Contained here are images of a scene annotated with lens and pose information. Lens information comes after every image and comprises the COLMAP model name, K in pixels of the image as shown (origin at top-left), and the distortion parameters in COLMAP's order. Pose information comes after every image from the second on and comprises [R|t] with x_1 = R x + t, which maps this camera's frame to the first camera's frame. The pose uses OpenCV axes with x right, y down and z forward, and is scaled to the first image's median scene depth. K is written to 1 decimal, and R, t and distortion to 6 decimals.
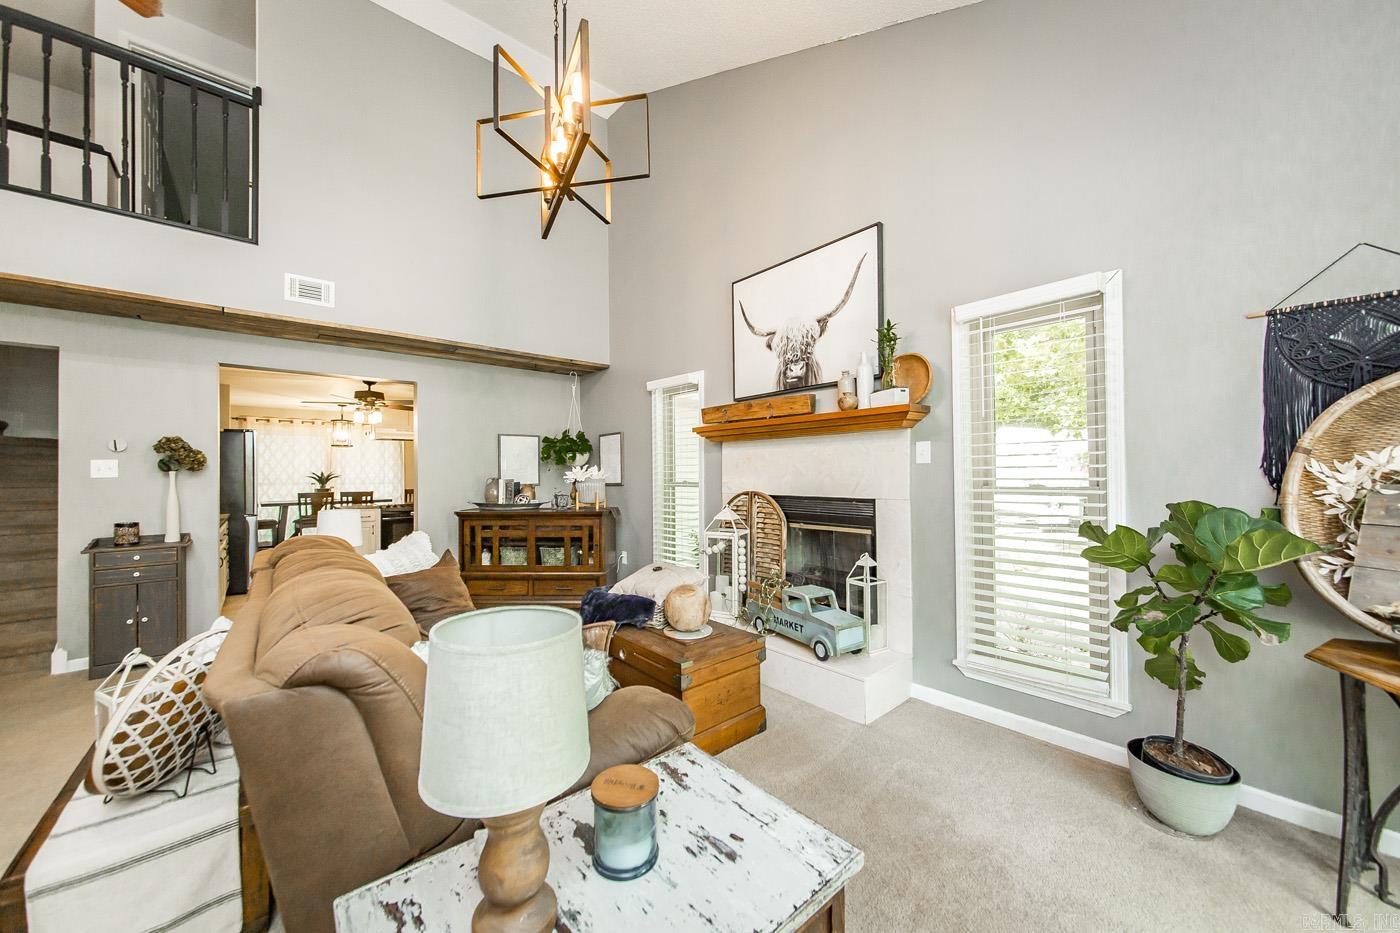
lens RADIAL K [[496.6, 0, 696.2], [0, 496.6, 463.6], [0, 0, 1]] dist [0.002881, 0.001100]
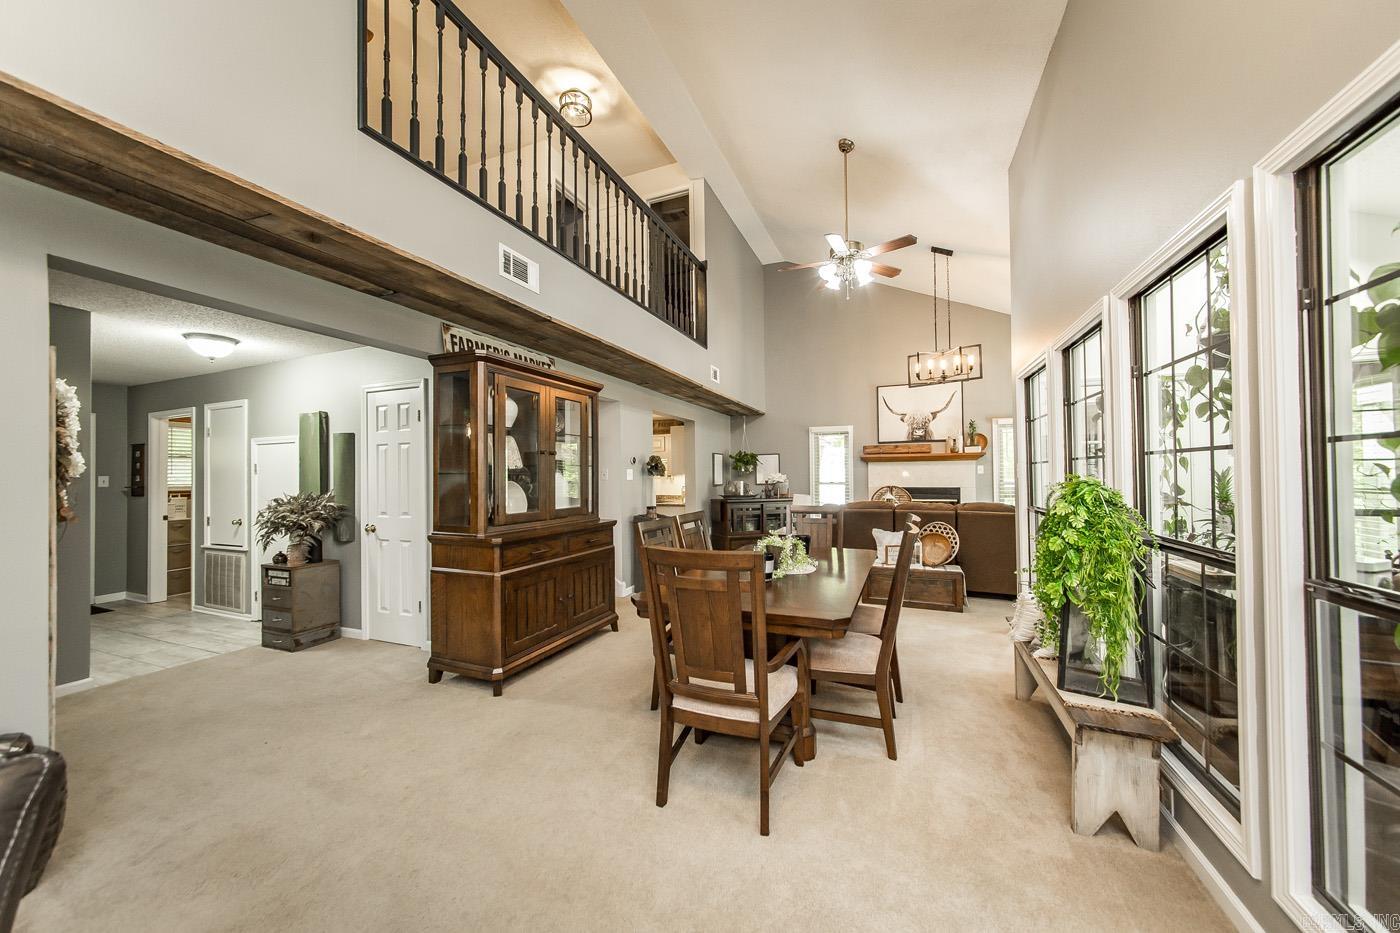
lens RADIAL K [[496.6, 0, 698.1], [0, 496.6, 468.9], [0, 0, 1]] dist [0.002881, 0.001100]
pose [[0.883287, 0.010088, 0.468725, -1.774473], [-0.007377, 0.999944, -0.007620, 0.004282], [-0.468776, 0.003273, 0.883311, -0.545915]]
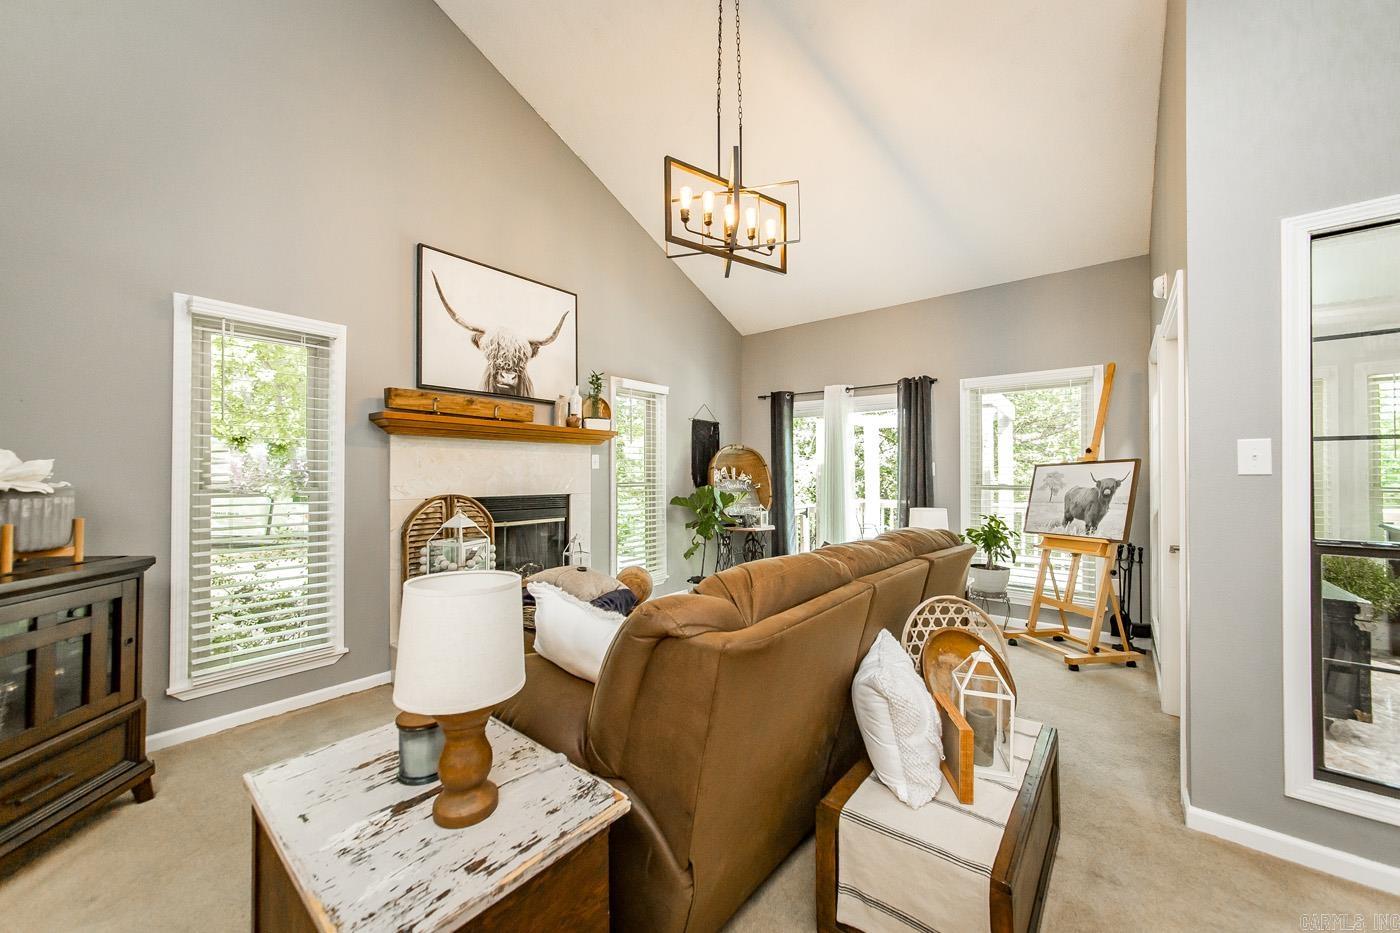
lens RADIAL K [[496.6, 0, 707.1], [0, 496.6, 463.7], [0, 0, 1]] dist [0.002881, 0.001100]
pose [[-0.184382, 0.028829, 0.982432, -0.922983], [-0.008904, 0.999480, -0.031000, 0.024835], [-0.982814, -0.014464, -0.184030, 0.775471]]
